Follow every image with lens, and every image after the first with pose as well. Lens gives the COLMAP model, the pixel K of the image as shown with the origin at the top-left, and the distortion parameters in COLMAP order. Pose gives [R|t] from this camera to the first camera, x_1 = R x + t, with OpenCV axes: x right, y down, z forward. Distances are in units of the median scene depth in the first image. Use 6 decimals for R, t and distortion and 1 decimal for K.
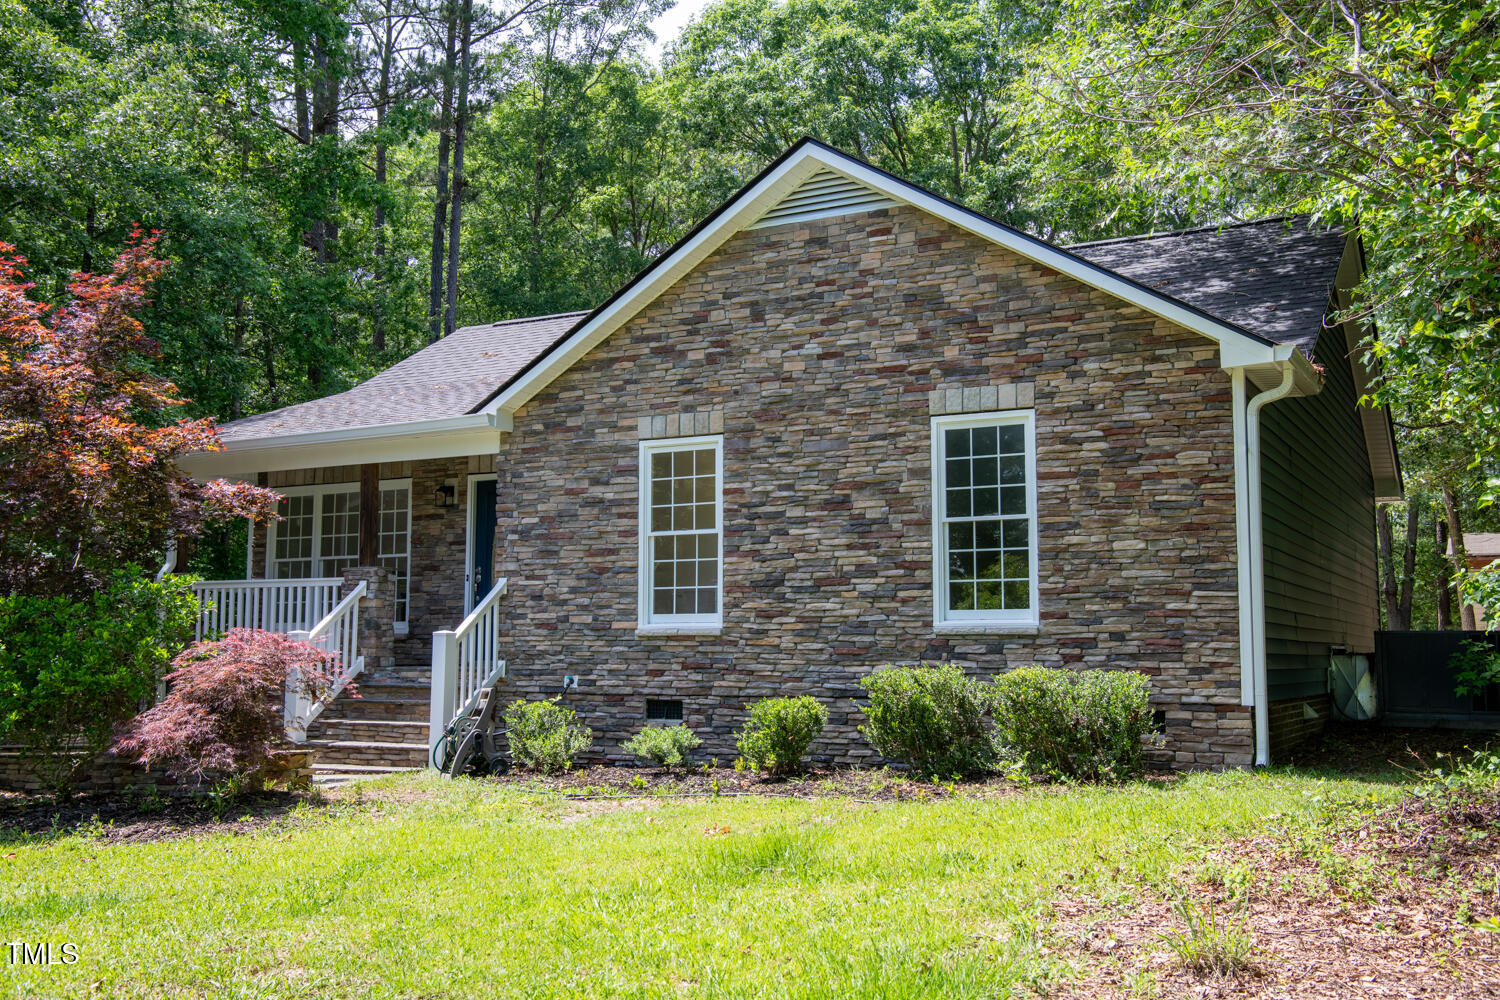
lens RADIAL K [[1454.5, 0, 726.4], [0, 1454.5, 504.2], [0, 0, 1]] dist [0.008513, 0.000000]
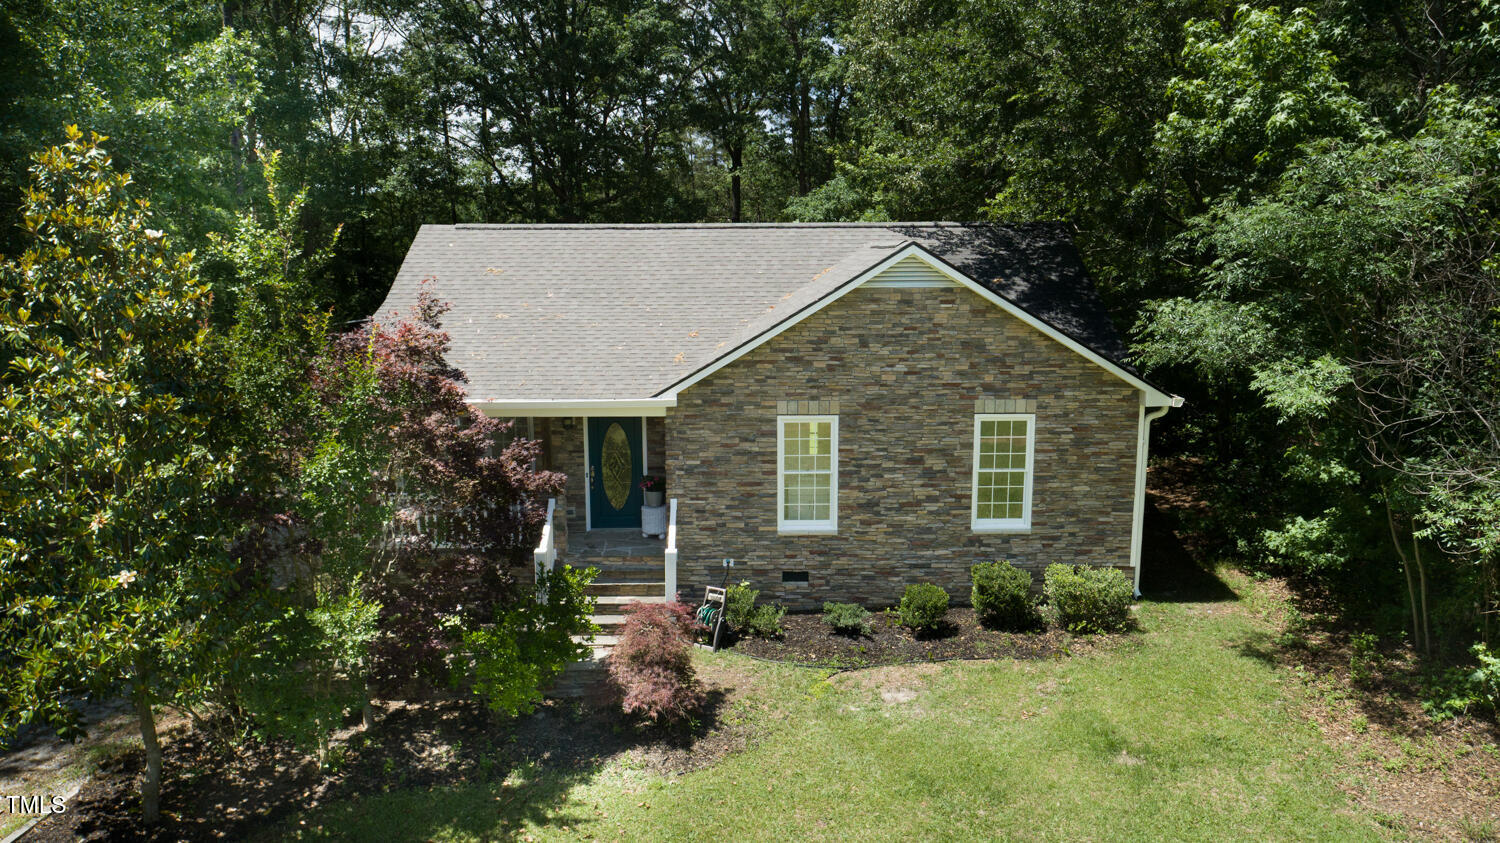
lens RADIAL K [[1024.3, 0, 733.6], [0, 1024.3, 419.7], [0, 0, 1]] dist [-0.010563, 0.003462]
pose [[0.875292, -0.089550, 0.475232, -0.669391], [-0.039207, 0.966330, 0.254302, -0.339875], [-0.482004, -0.241221, 0.842309, 0.094699]]
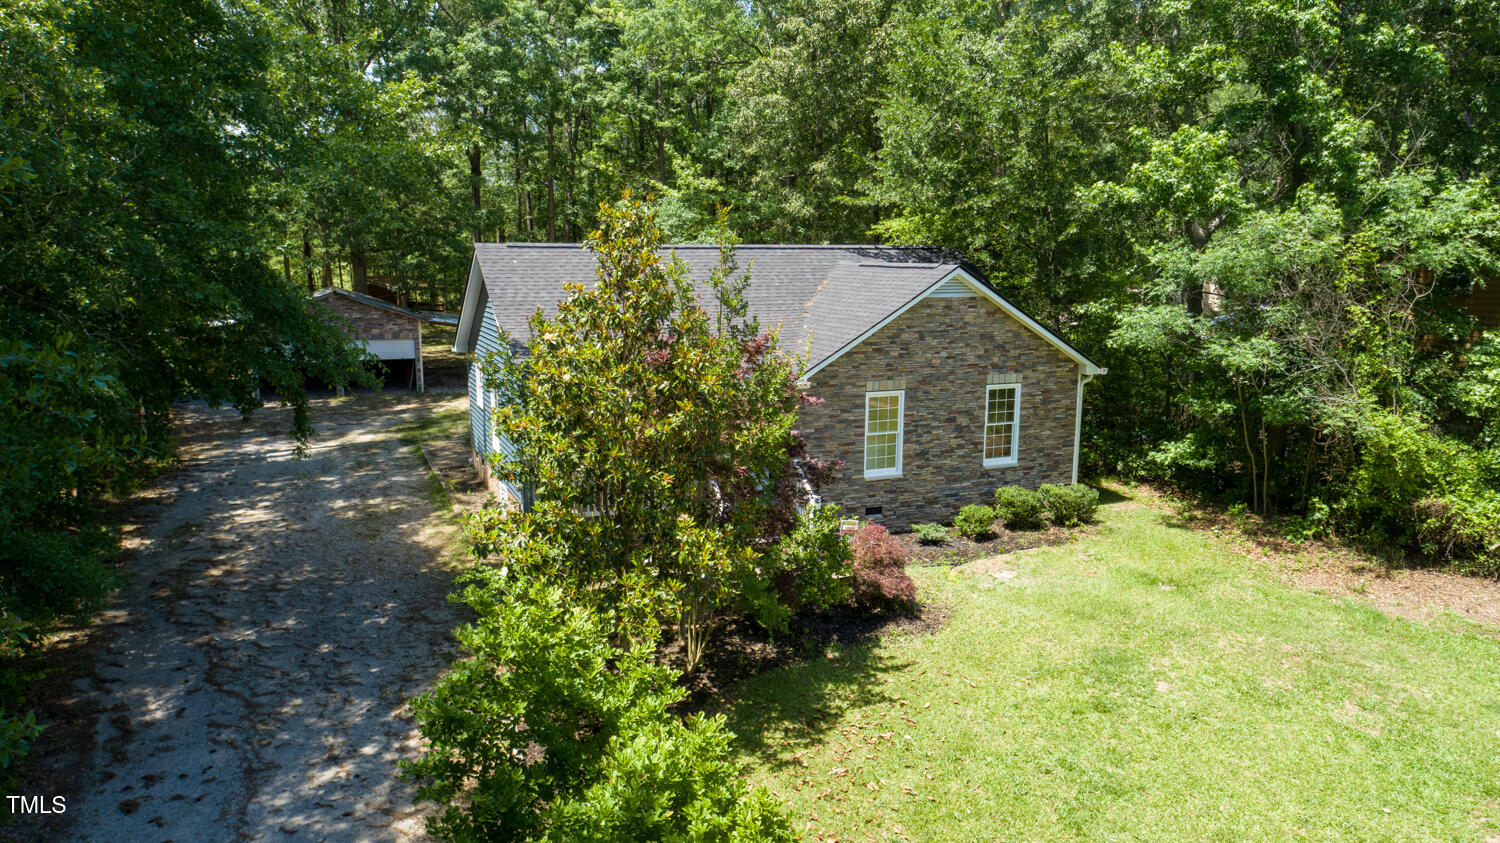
lens RADIAL K [[1024.3, 0, 718.2], [0, 1024.3, 417.6], [0, 0, 1]] dist [-0.010563, 0.003462]
pose [[0.625505, -0.132052, 0.768964, -1.445261], [-0.078808, 0.969840, 0.230652, -0.358827], [-0.776230, -0.204874, 0.596233, 0.282263]]
